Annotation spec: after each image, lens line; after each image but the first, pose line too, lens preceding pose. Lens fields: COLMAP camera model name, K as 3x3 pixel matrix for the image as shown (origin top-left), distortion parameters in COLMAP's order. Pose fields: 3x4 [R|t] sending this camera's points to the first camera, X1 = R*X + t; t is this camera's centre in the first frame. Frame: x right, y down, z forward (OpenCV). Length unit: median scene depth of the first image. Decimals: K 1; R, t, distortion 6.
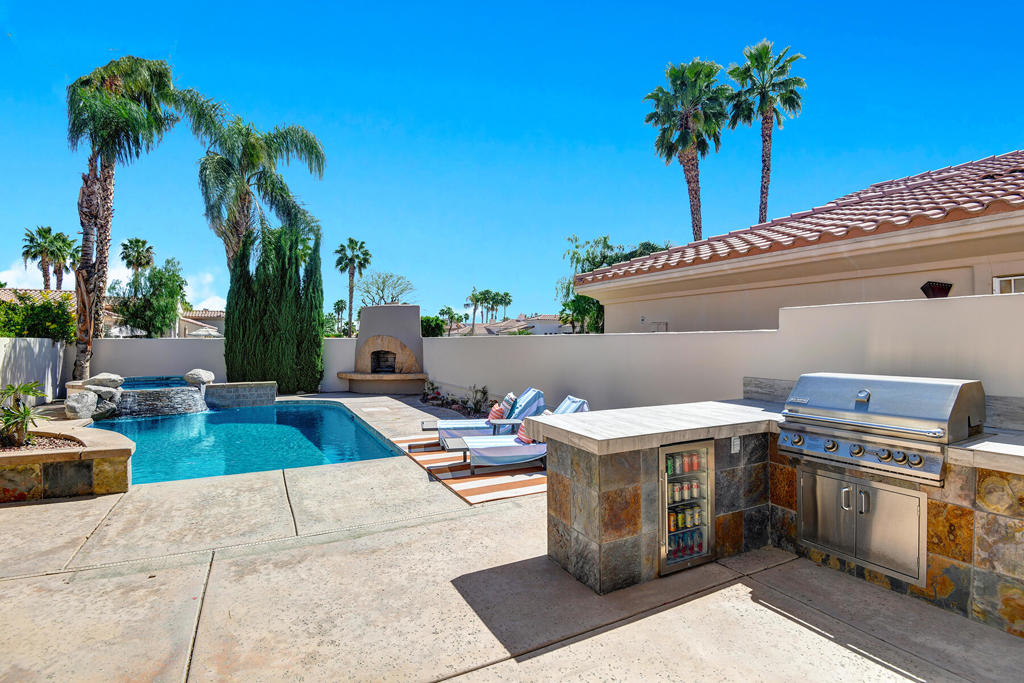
lens RADIAL K [[473.7, 0, 508.0], [0, 473.7, 336.5], [0, 0, 1]] dist [-0.000648, -0.016595]
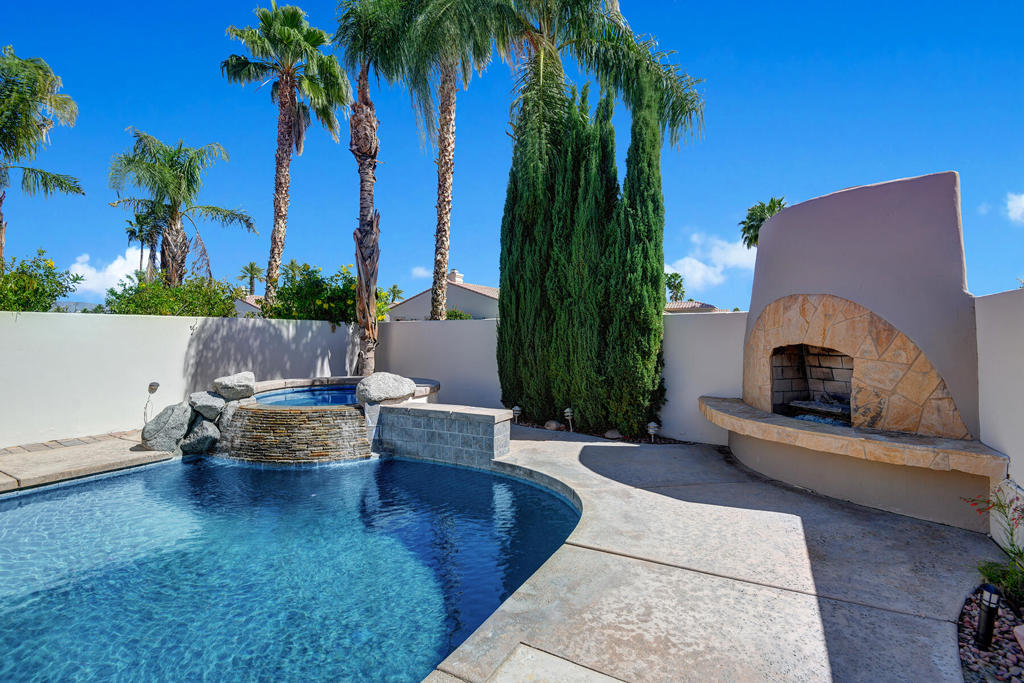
lens RADIAL K [[472.0, 0, 507.4], [0, 472.0, 338.1], [0, 0, 1]] dist [-0.020879, -0.012328]
pose [[0.546435, 0.008383, -0.837459, -0.120972], [0.008772, 0.999838, 0.015733, 0.019505], [0.837455, -0.015943, 0.546273, 0.689979]]
